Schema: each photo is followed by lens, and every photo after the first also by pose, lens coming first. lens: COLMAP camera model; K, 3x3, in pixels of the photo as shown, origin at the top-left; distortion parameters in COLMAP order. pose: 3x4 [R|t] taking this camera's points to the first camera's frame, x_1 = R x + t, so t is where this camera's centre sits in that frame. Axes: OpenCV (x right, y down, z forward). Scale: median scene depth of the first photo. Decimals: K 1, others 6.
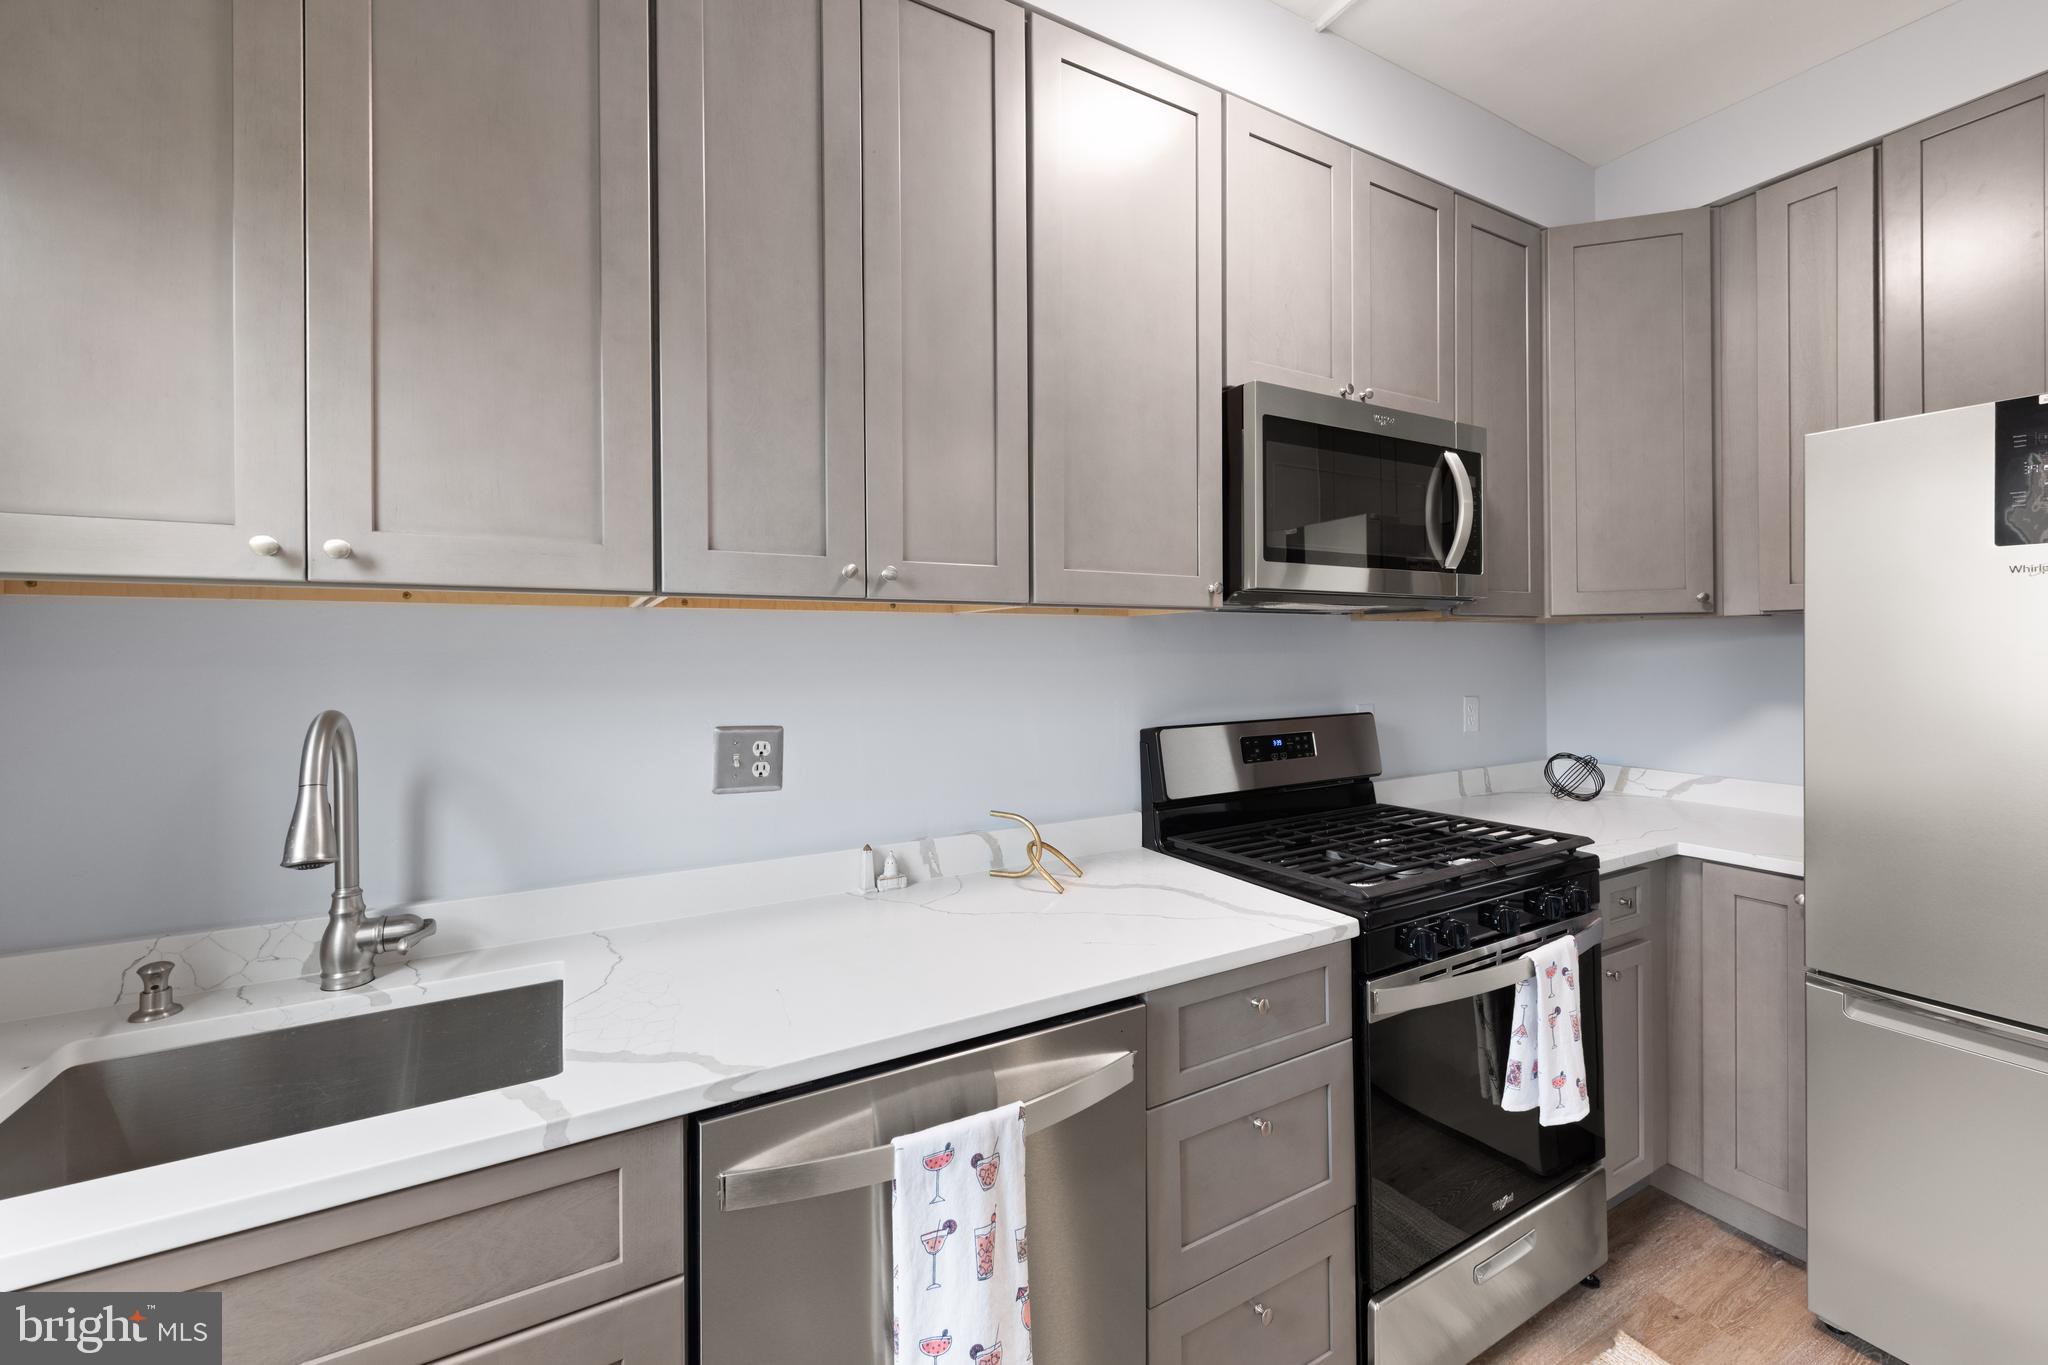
lens RADIAL K [[822.5, 0, 1039.4], [0, 822.5, 662.0], [0, 0, 1]] dist [0.000963, -0.000053]
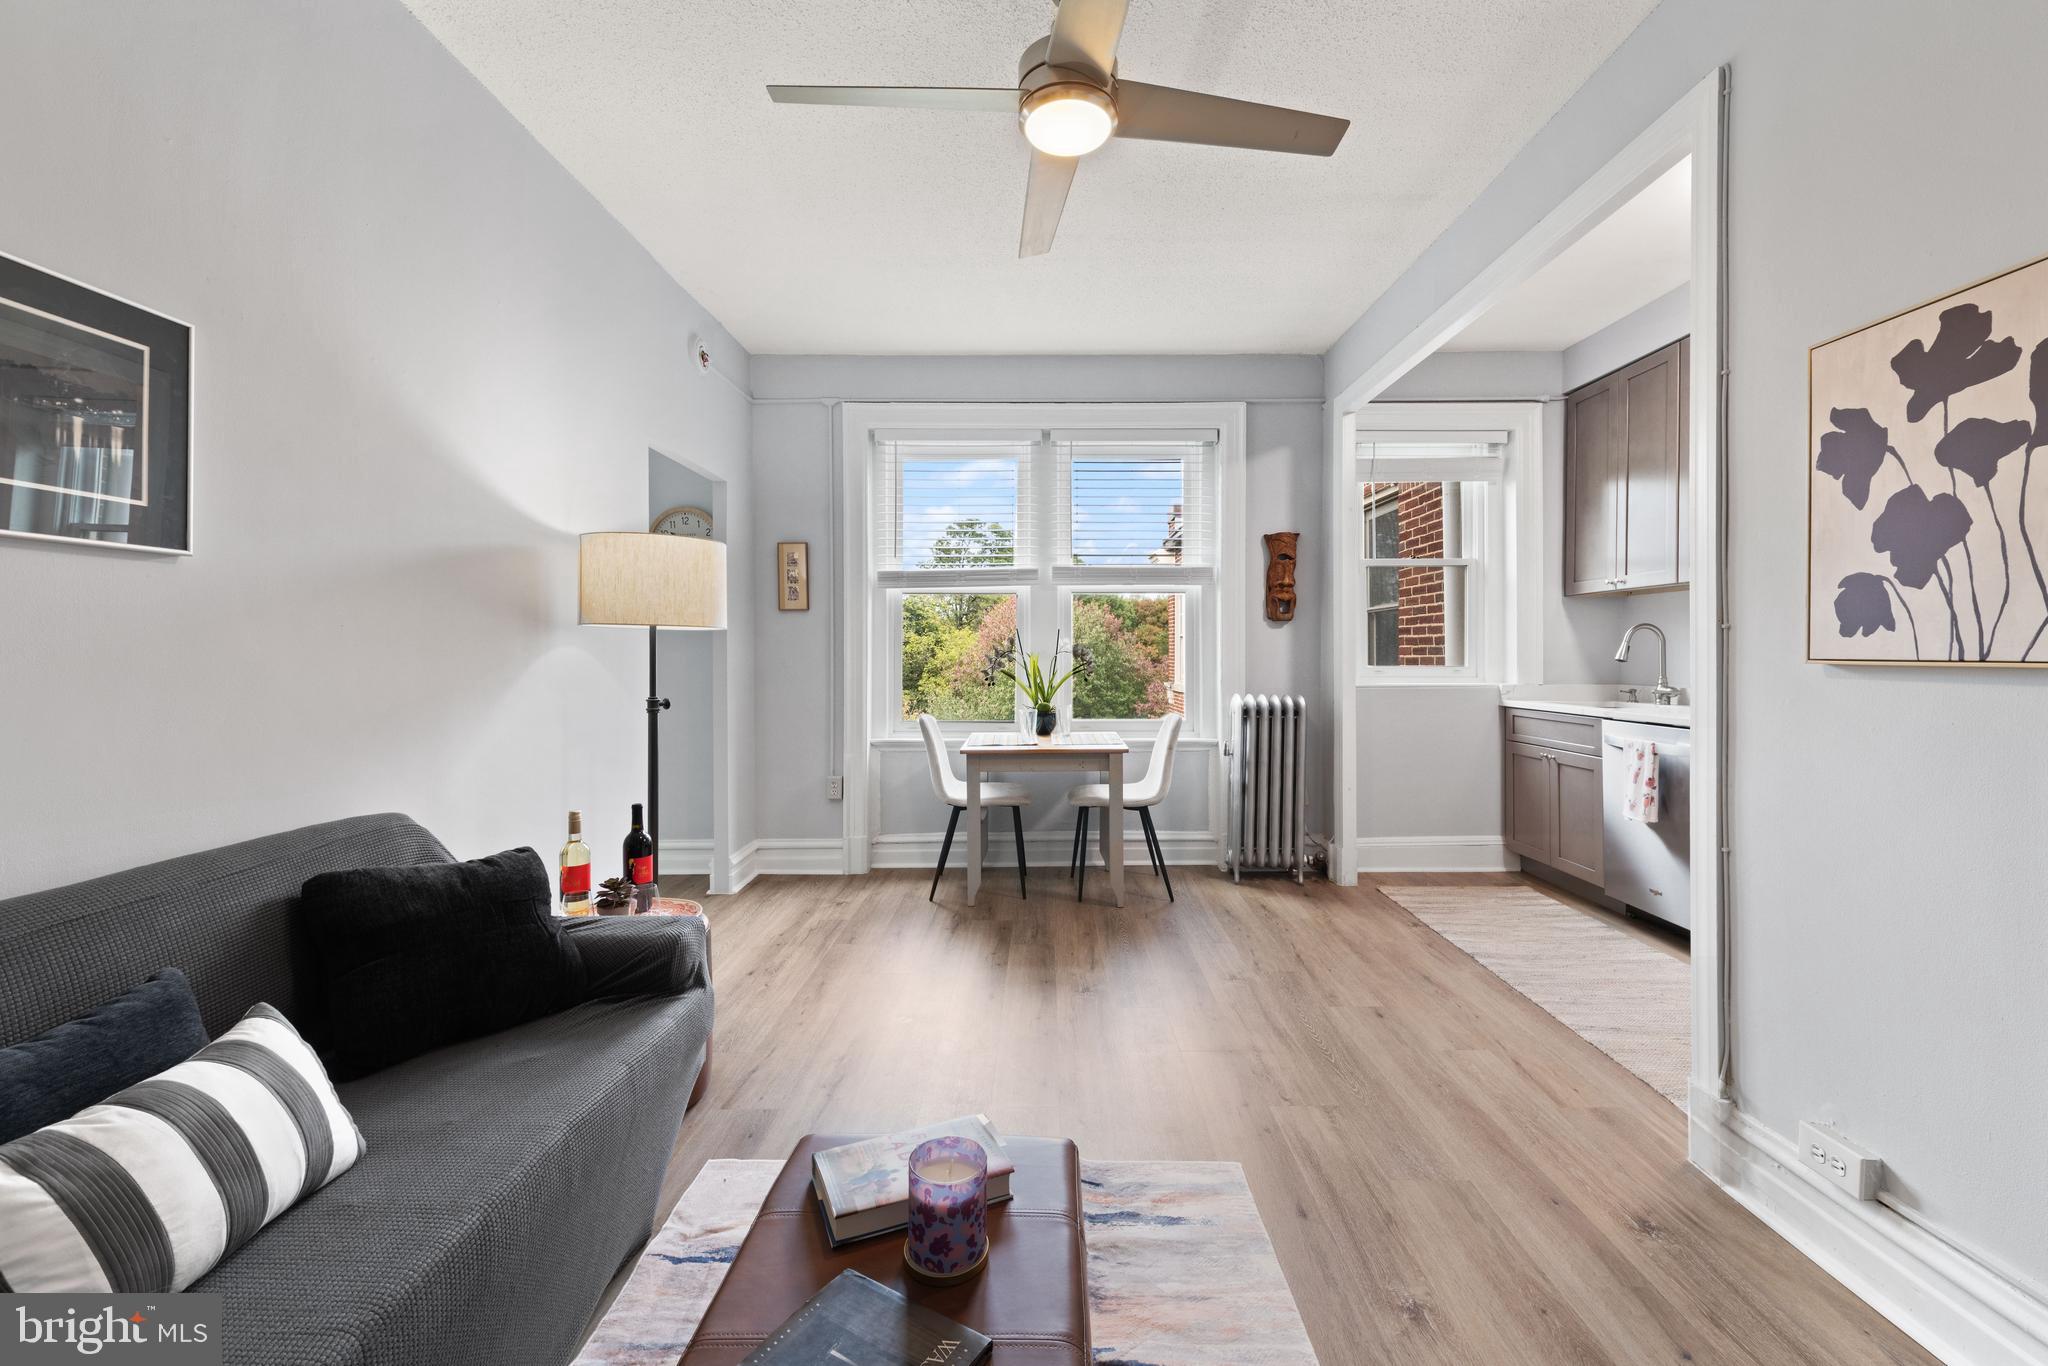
lens RADIAL K [[825.4, 0, 1036.5], [0, 825.4, 659.8], [0, 0, 1]] dist [0.010548, -0.004963]
pose [[-0.495259, 0.013611, -0.868639, 2.801156], [-0.004103, 0.999829, 0.018006, 0.129328], [0.868736, 0.012482, -0.495119, 0.369923]]
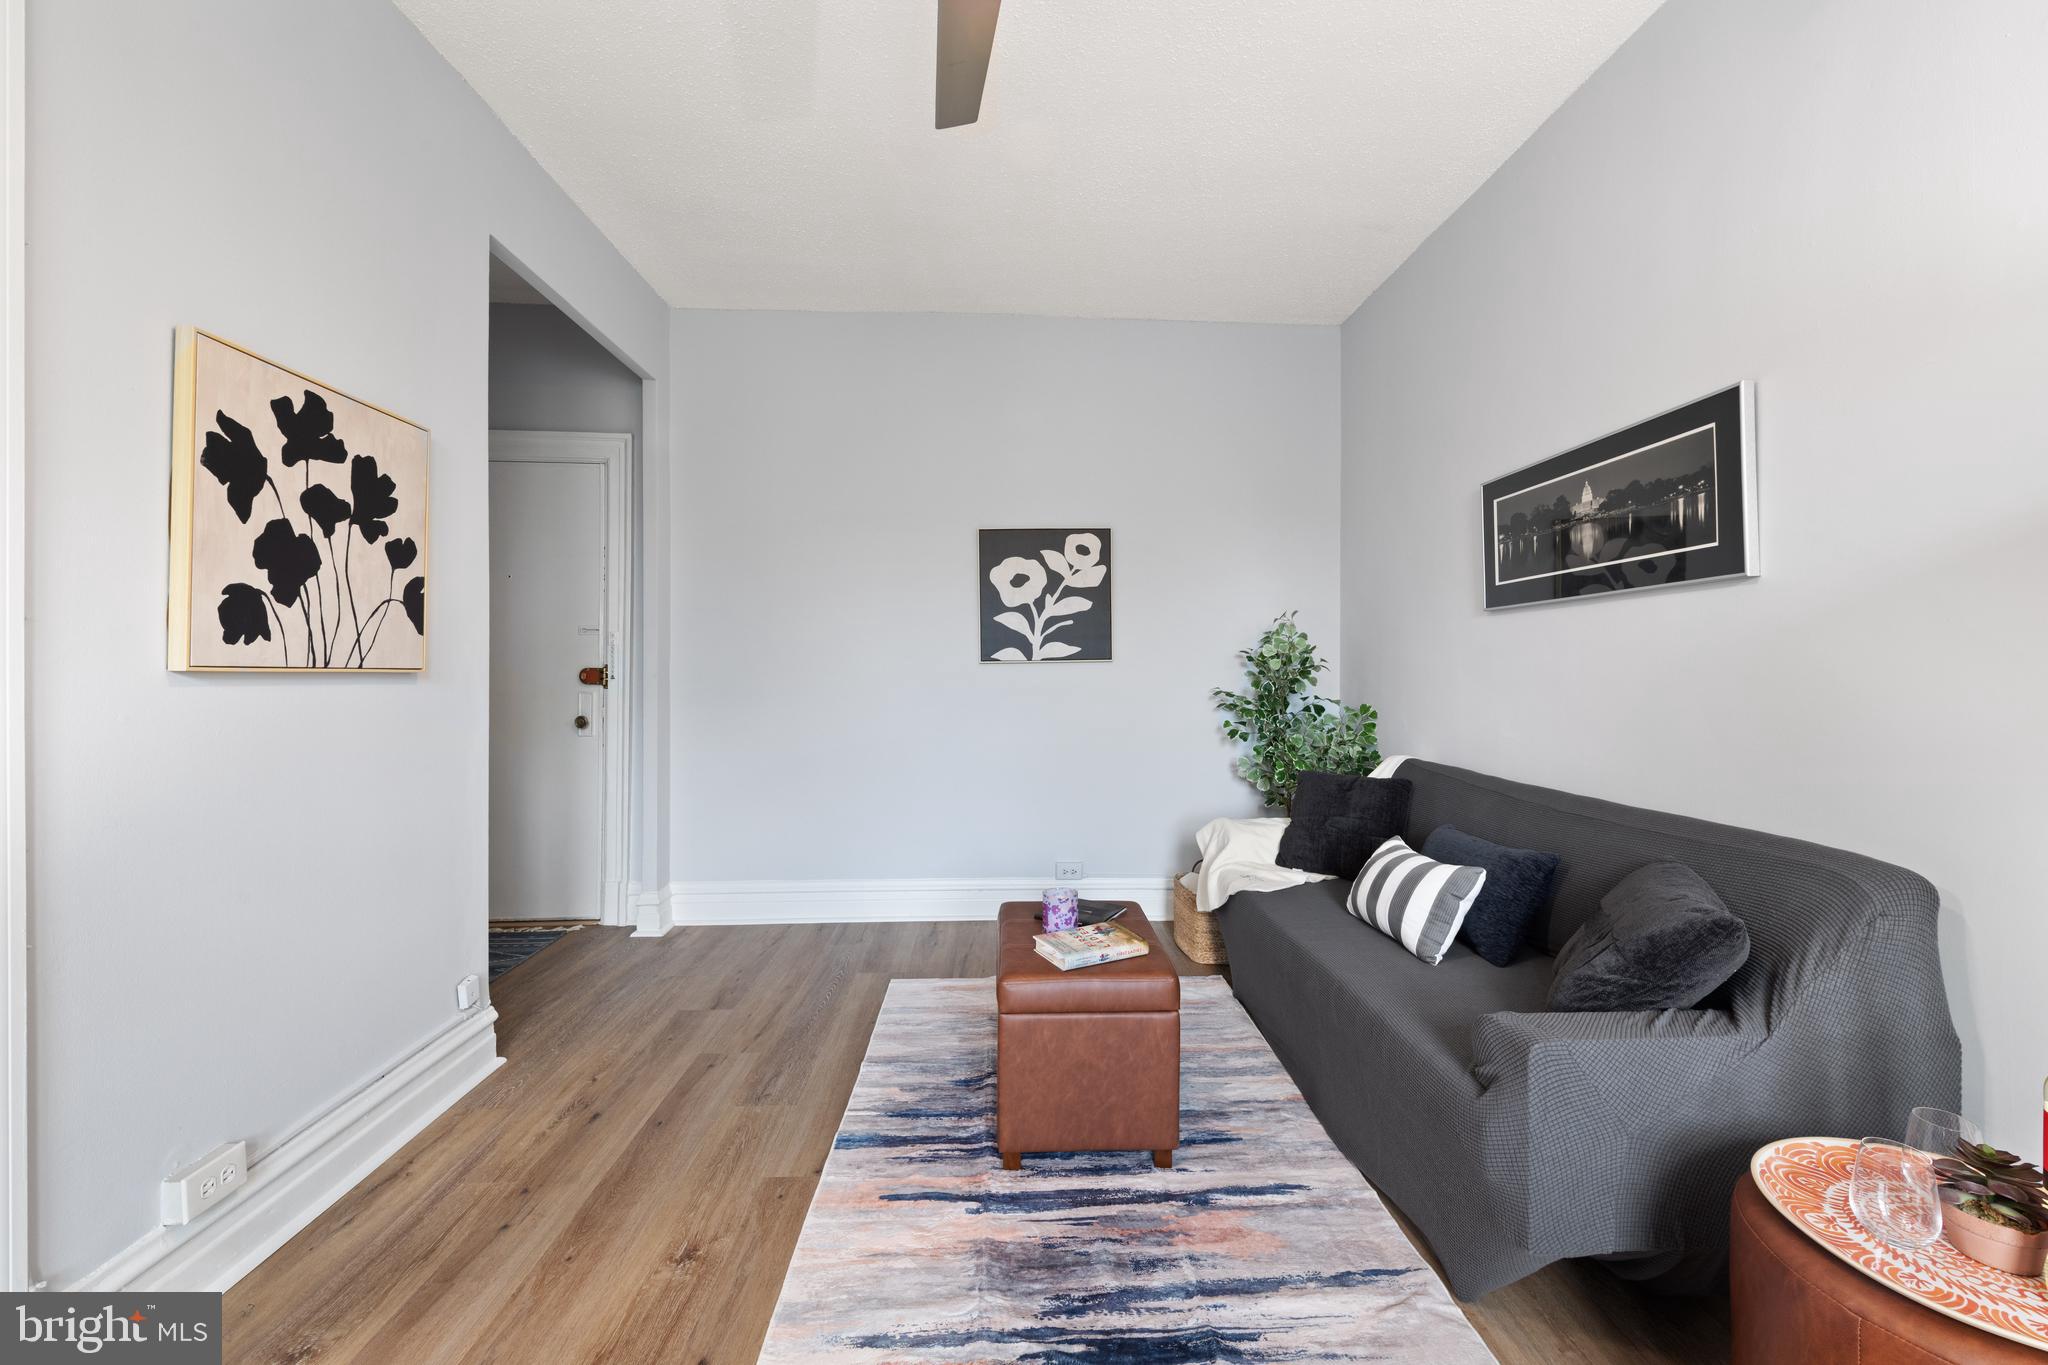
lens RADIAL K [[819.5, 0, 1034.4], [0, 819.5, 675.8], [0, 0, 1]] dist [0.003411, -0.000196]
pose [[0.445737, 0.002559, 0.895161, 0.876914], [0.006234, 0.999963, -0.005962, 0.169067], [-0.895142, 0.008238, 0.445704, -0.661372]]
